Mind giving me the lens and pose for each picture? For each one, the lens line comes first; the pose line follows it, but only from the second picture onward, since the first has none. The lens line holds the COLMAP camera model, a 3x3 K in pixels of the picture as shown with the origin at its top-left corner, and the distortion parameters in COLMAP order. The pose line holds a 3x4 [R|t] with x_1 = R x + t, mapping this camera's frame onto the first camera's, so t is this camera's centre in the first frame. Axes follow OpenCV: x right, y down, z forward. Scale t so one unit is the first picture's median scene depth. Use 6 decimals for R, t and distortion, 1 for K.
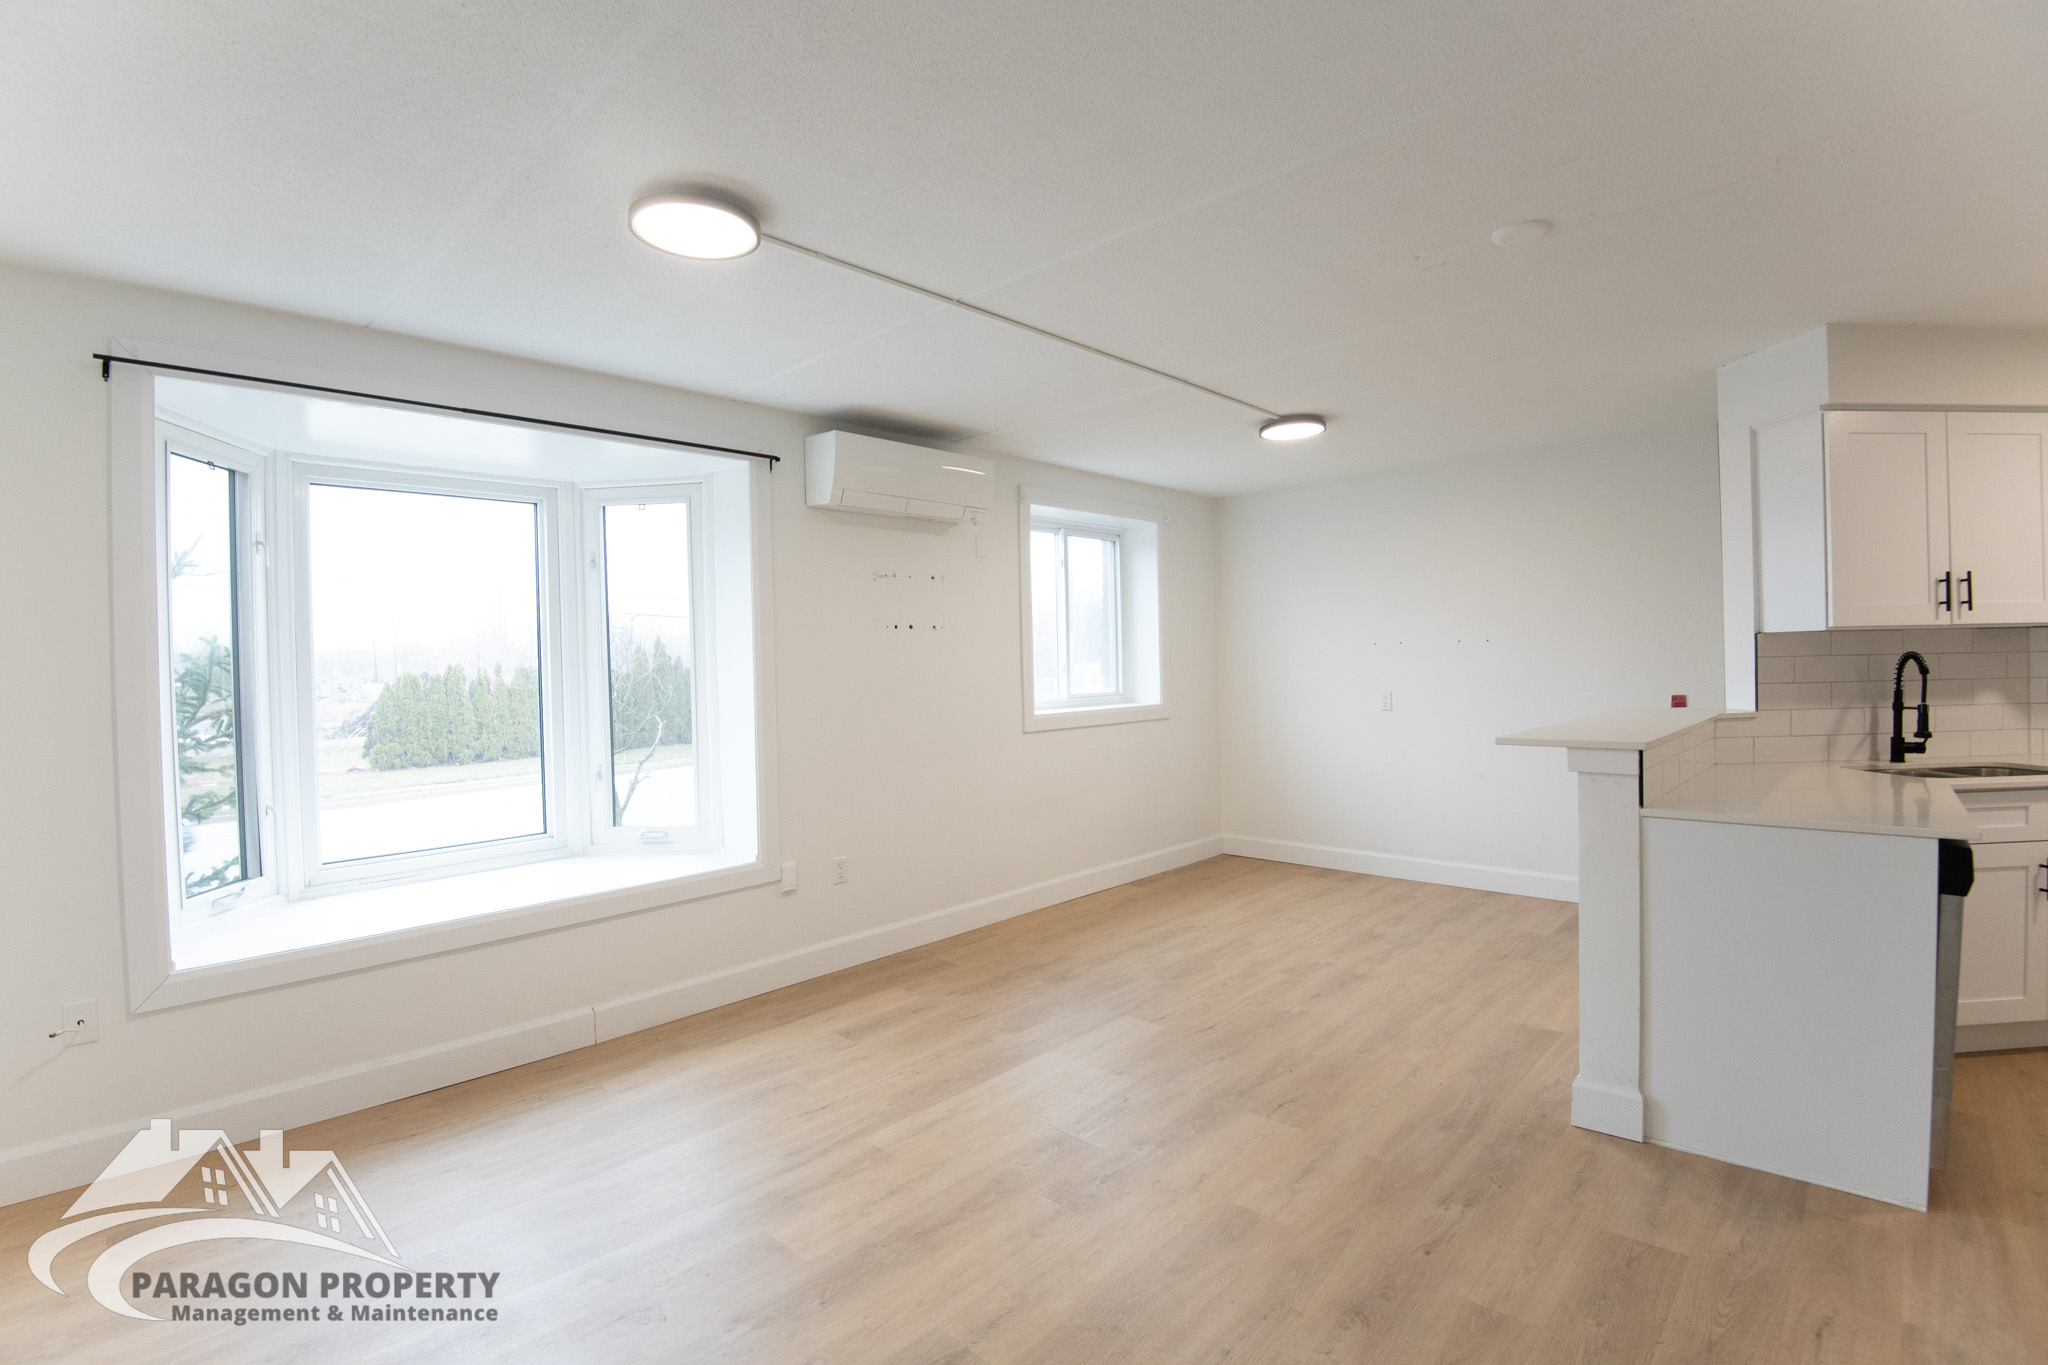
lens RADIAL K [[948.4, 0, 1014.3], [0, 948.4, 676.4], [0, 0, 1]] dist [-0.029646, -0.005004]
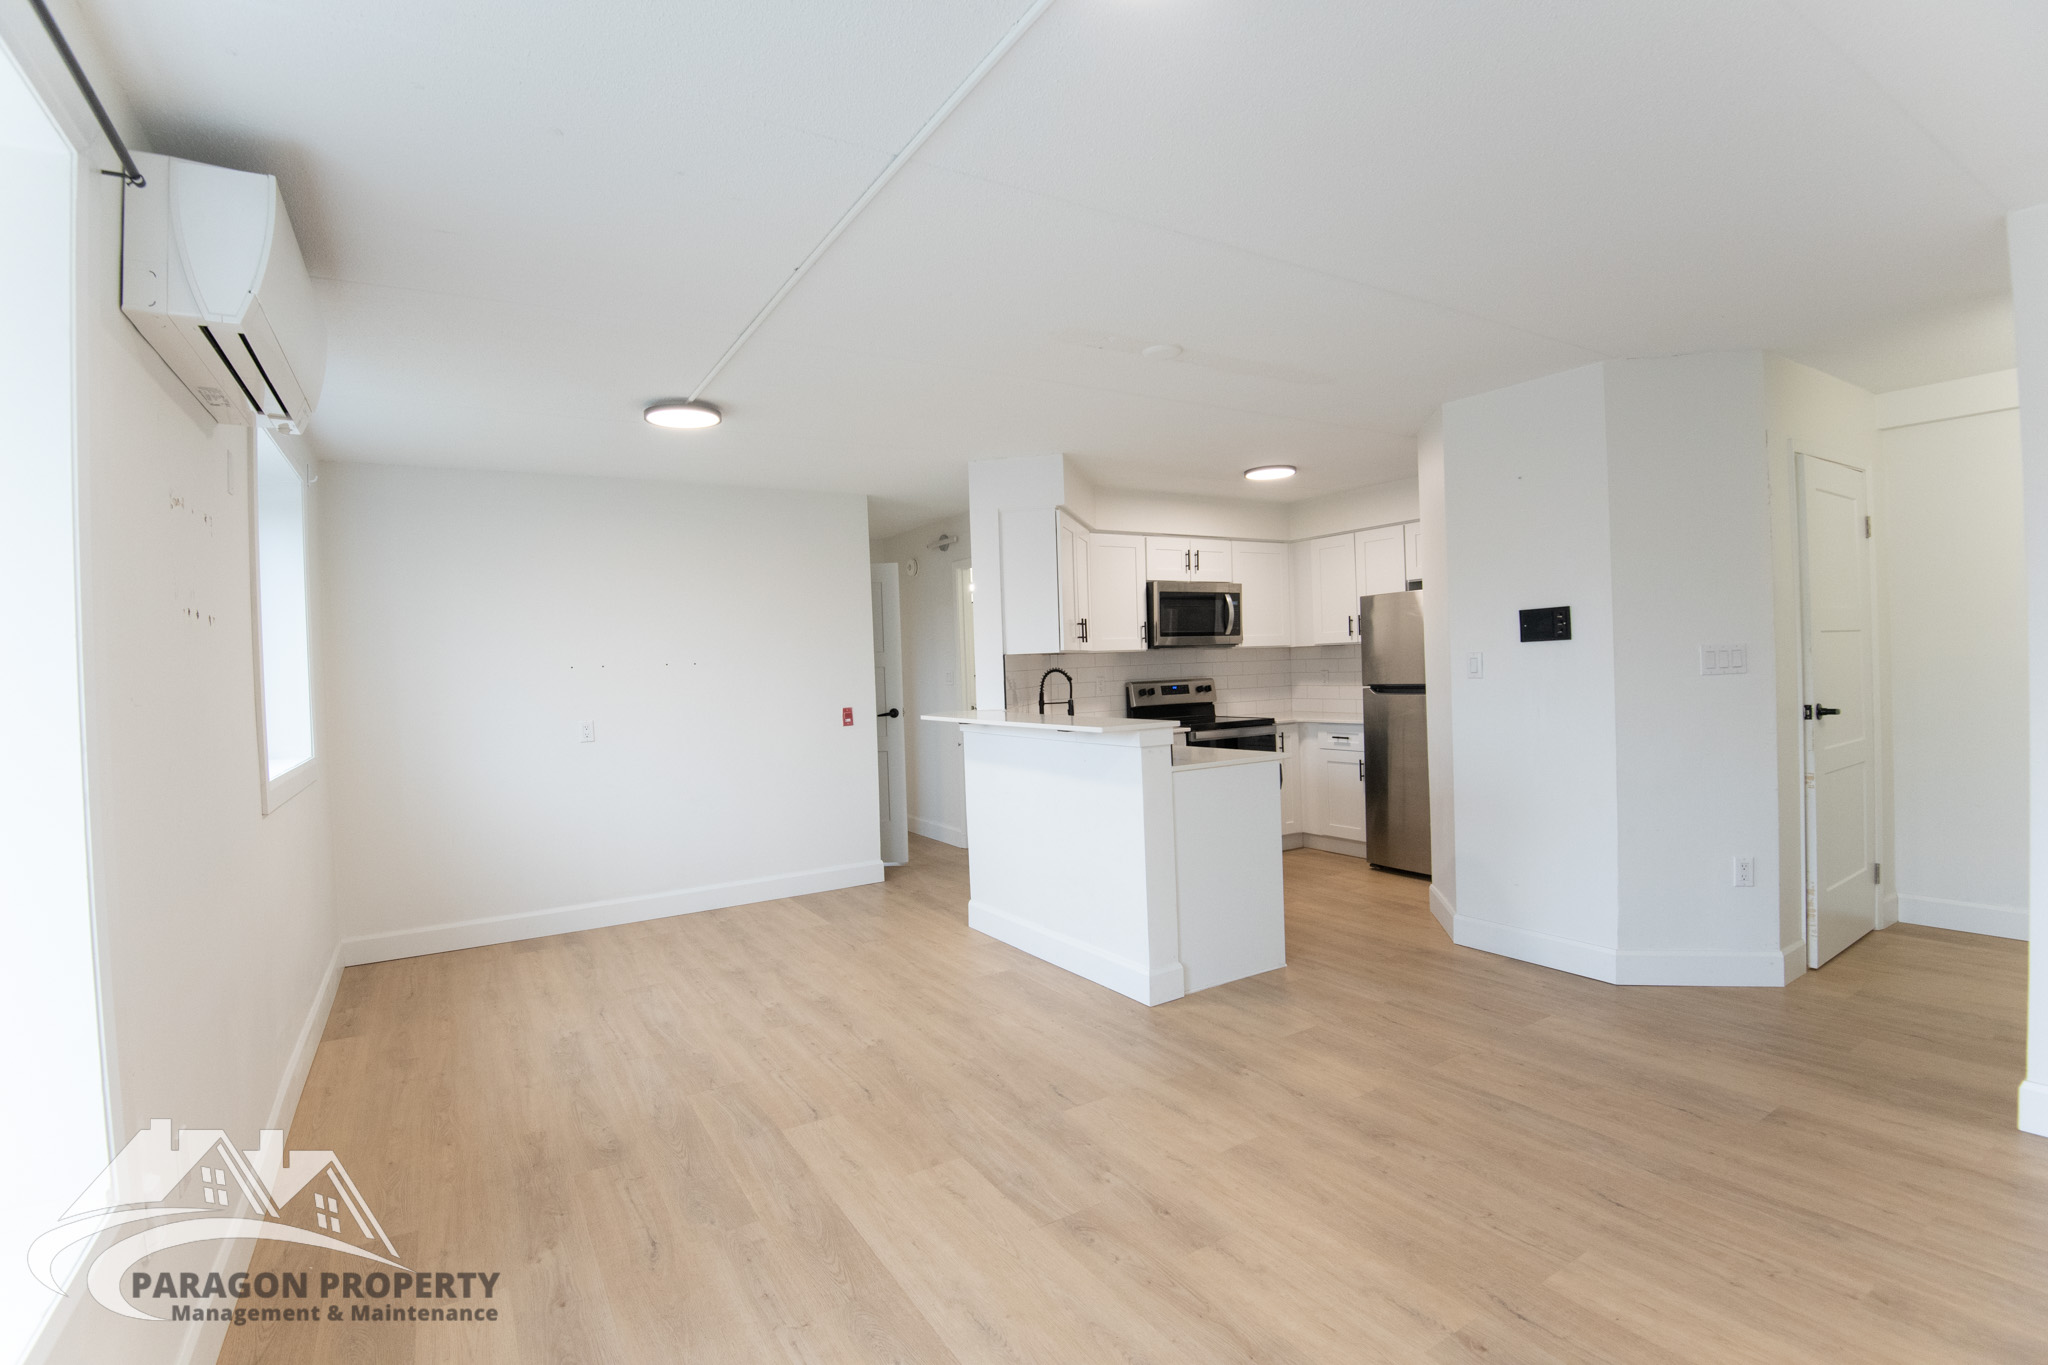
lens RADIAL K [[948.4, 0, 1014.0], [0, 948.4, 667.2], [0, 0, 1]] dist [-0.029646, -0.005004]
pose [[0.259417, 0.005683, 0.965749, -0.655595], [0.046032, 0.998773, -0.018242, -0.000554], [-0.964668, 0.049187, 0.258837, 0.668827]]
